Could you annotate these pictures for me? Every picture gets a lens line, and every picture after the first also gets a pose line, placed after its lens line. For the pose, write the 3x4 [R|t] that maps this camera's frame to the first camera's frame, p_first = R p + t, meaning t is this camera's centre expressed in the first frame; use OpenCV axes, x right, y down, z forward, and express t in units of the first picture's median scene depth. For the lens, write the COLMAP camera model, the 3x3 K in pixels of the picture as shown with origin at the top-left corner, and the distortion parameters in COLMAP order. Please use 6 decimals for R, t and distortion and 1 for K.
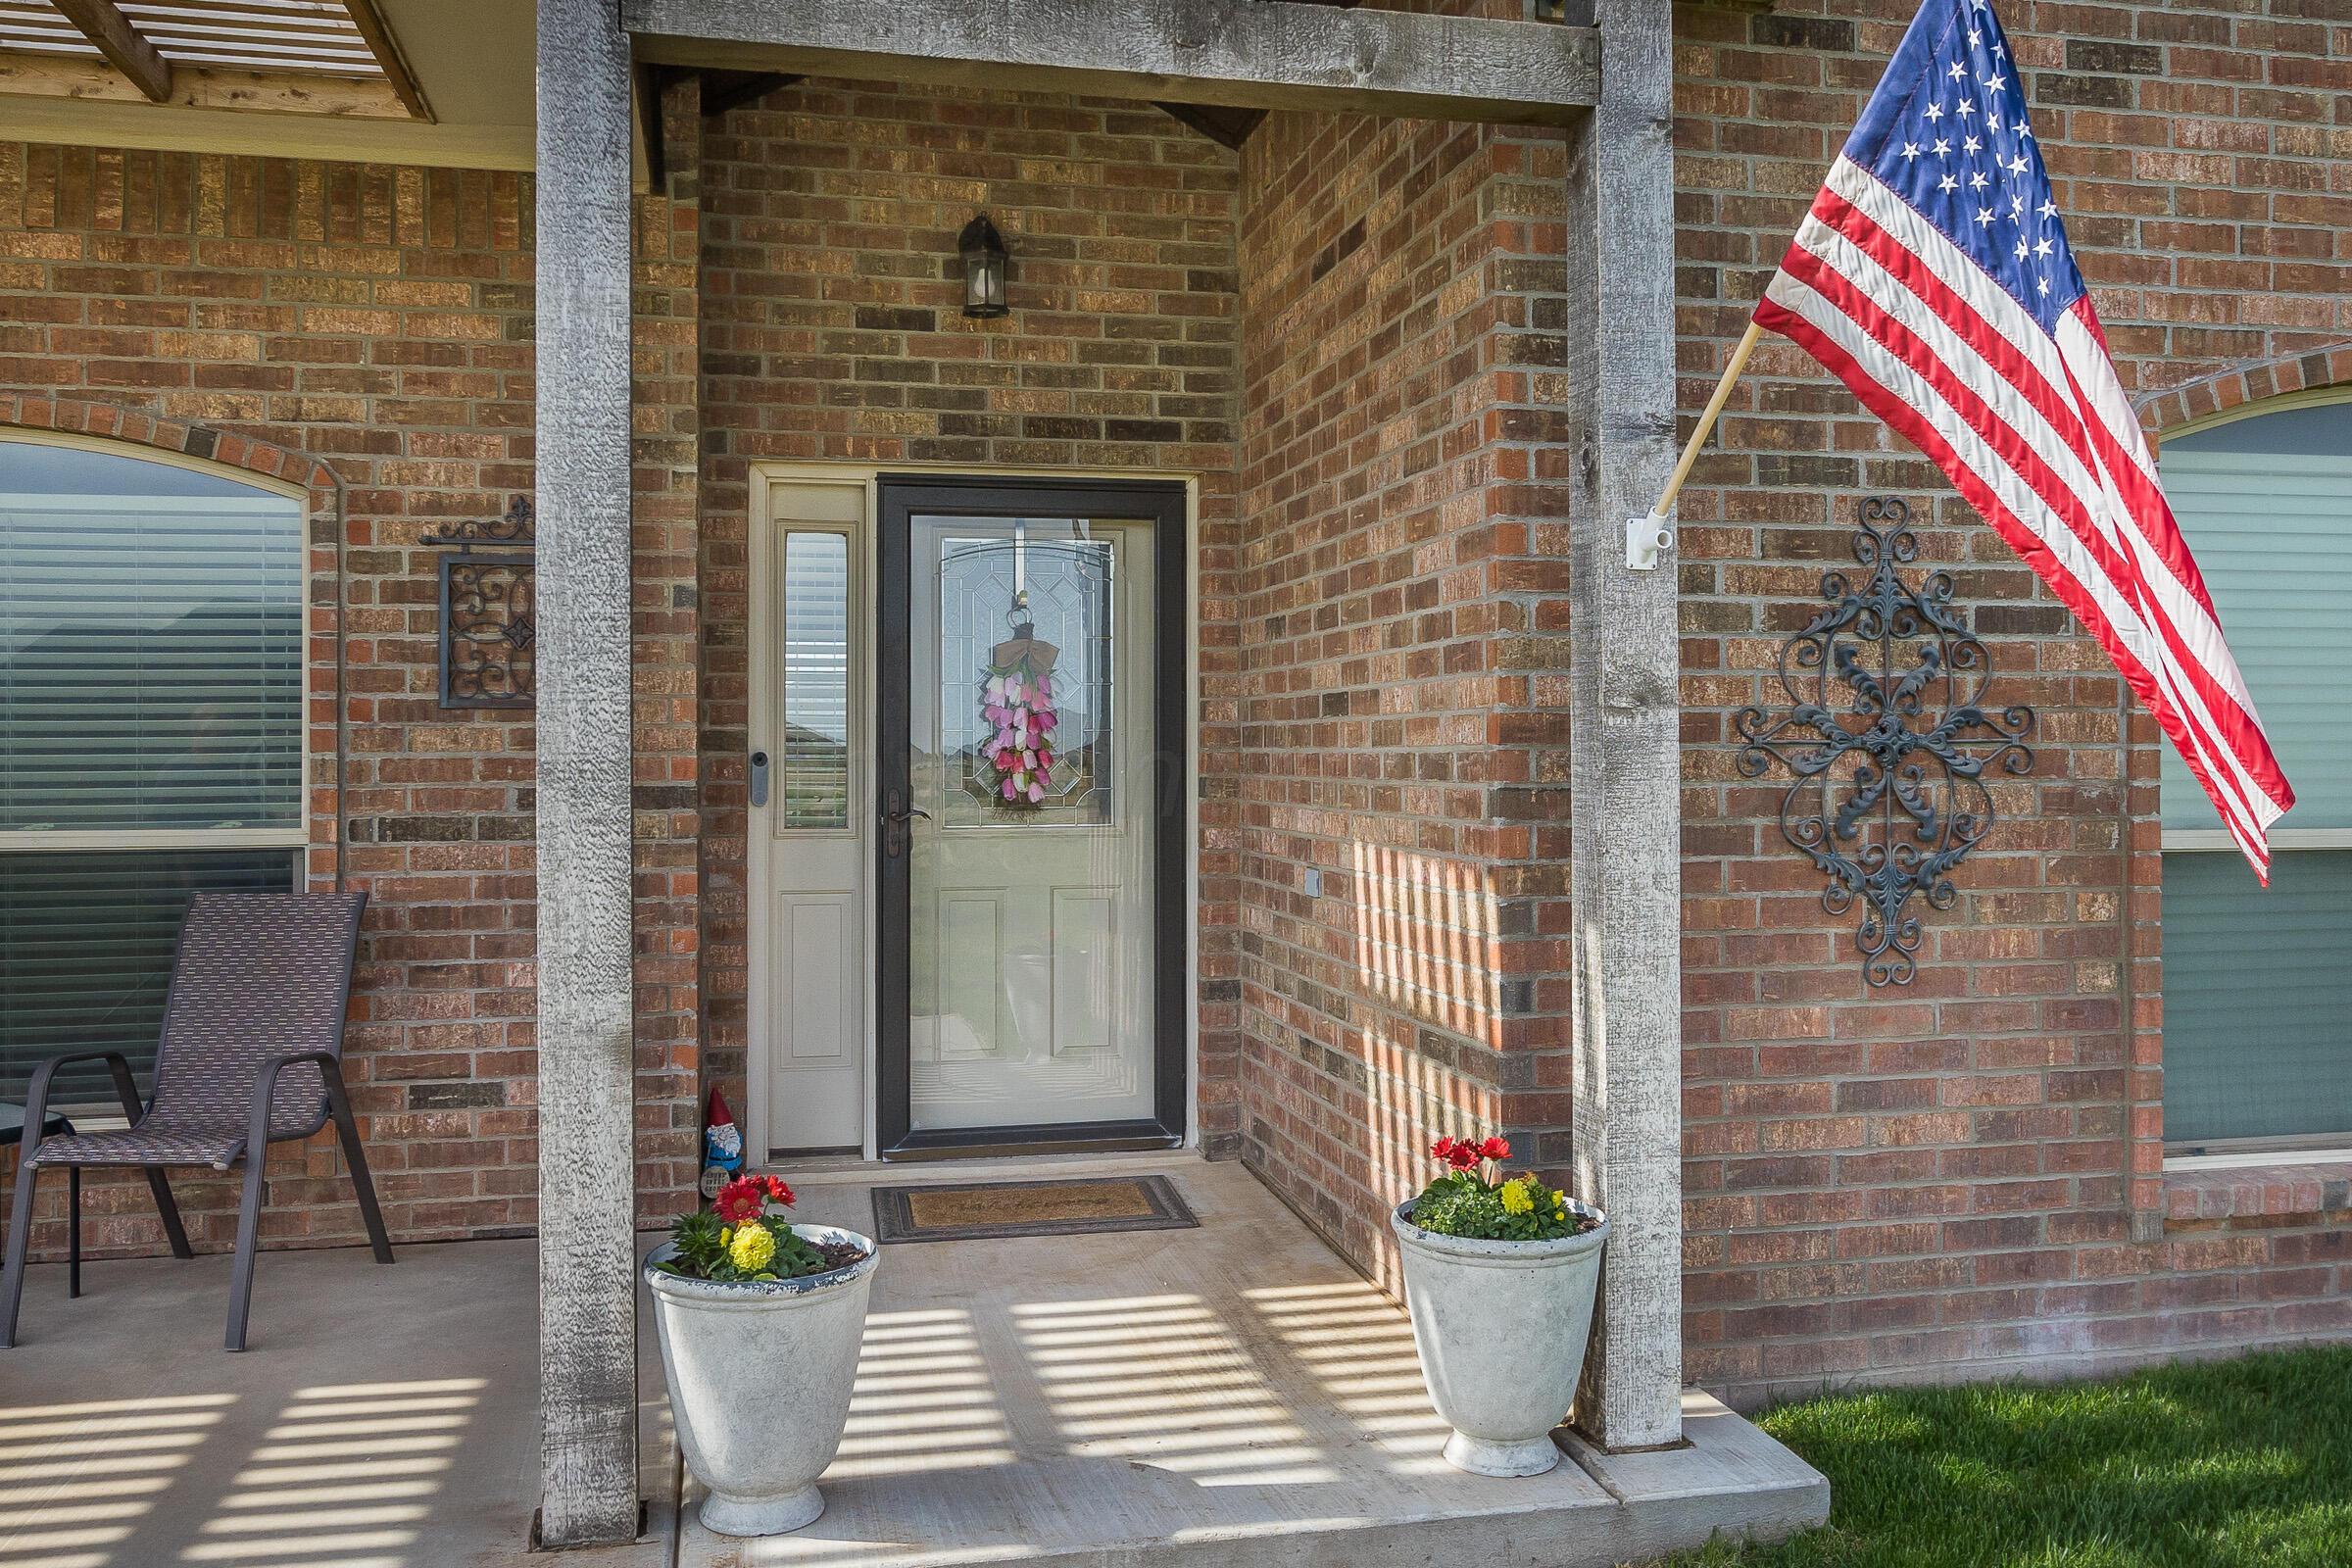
lens RADIAL K [[1983.8, 0, 1178.1], [0, 1983.8, 786.9], [0, 0, 1]] dist [-0.025787, 0.037371]
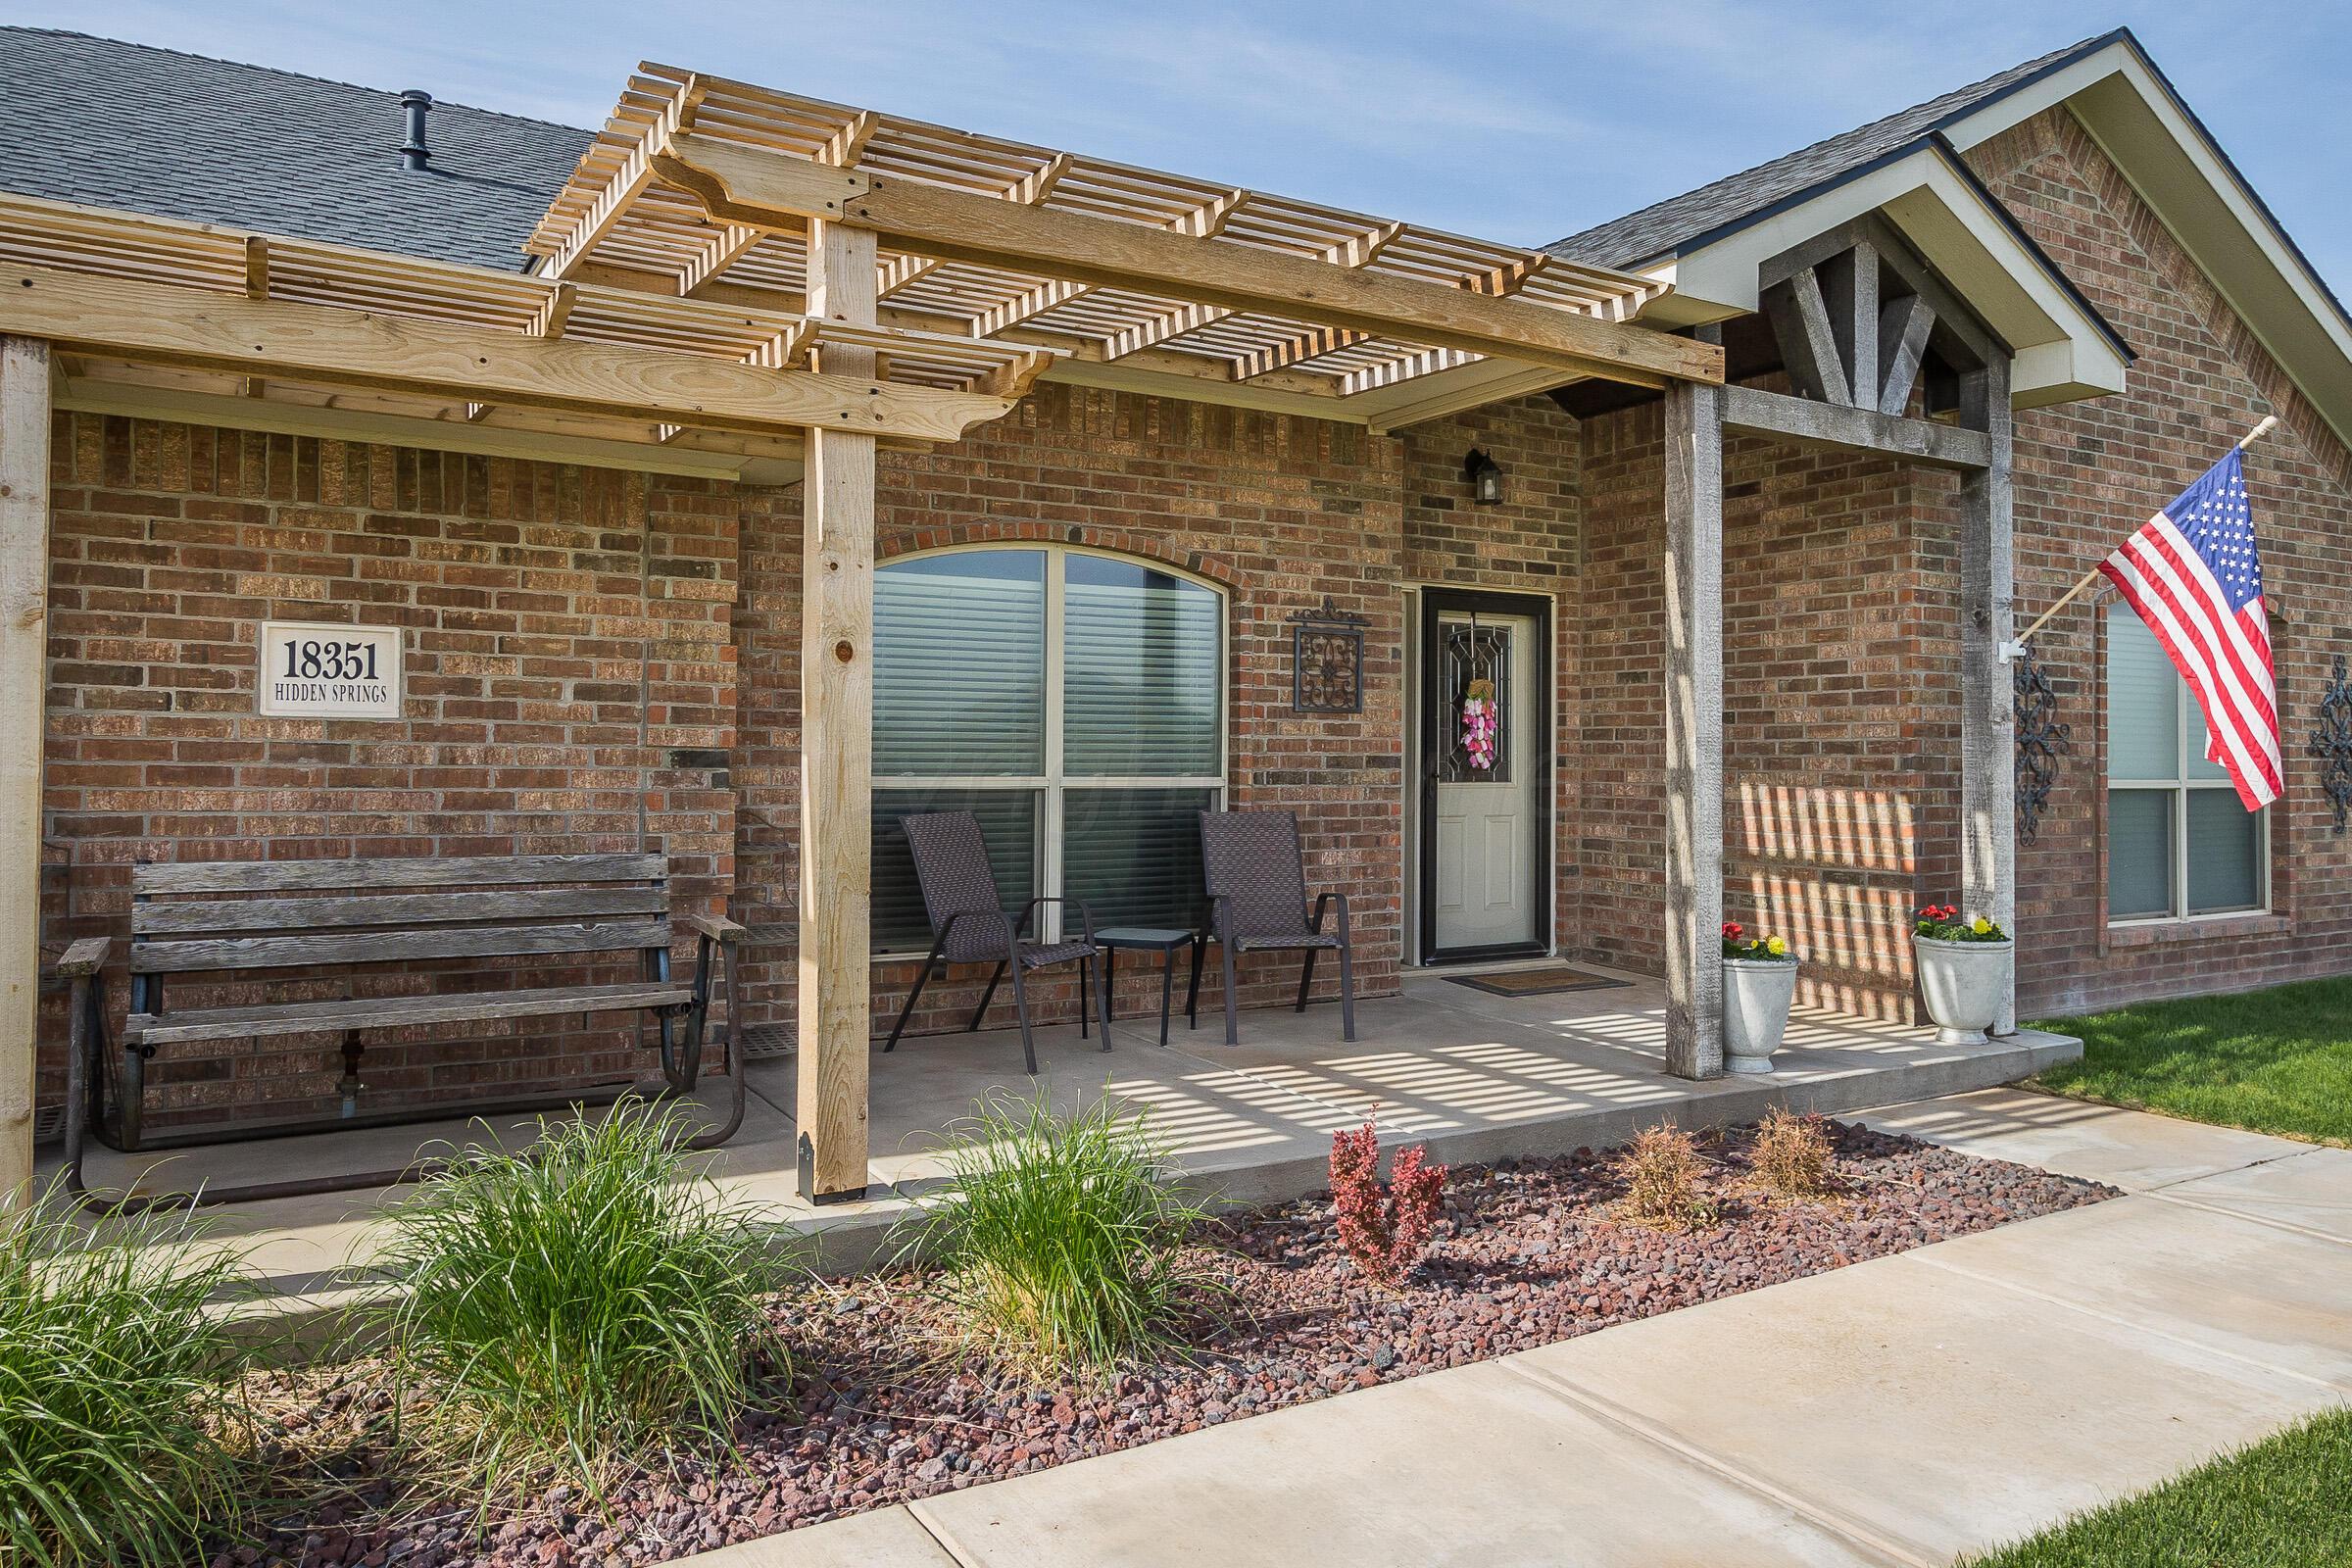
lens RADIAL K [[1573.2, 0, 1184.3], [0, 1573.2, 764.4], [0, 0, 1]] dist [-0.020395, -0.002798]
pose [[0.953873, 0.008369, 0.300095, -0.922983], [-0.004492, 0.999897, -0.013606, 0.029819], [-0.300178, 0.011631, 0.953812, -0.357968]]
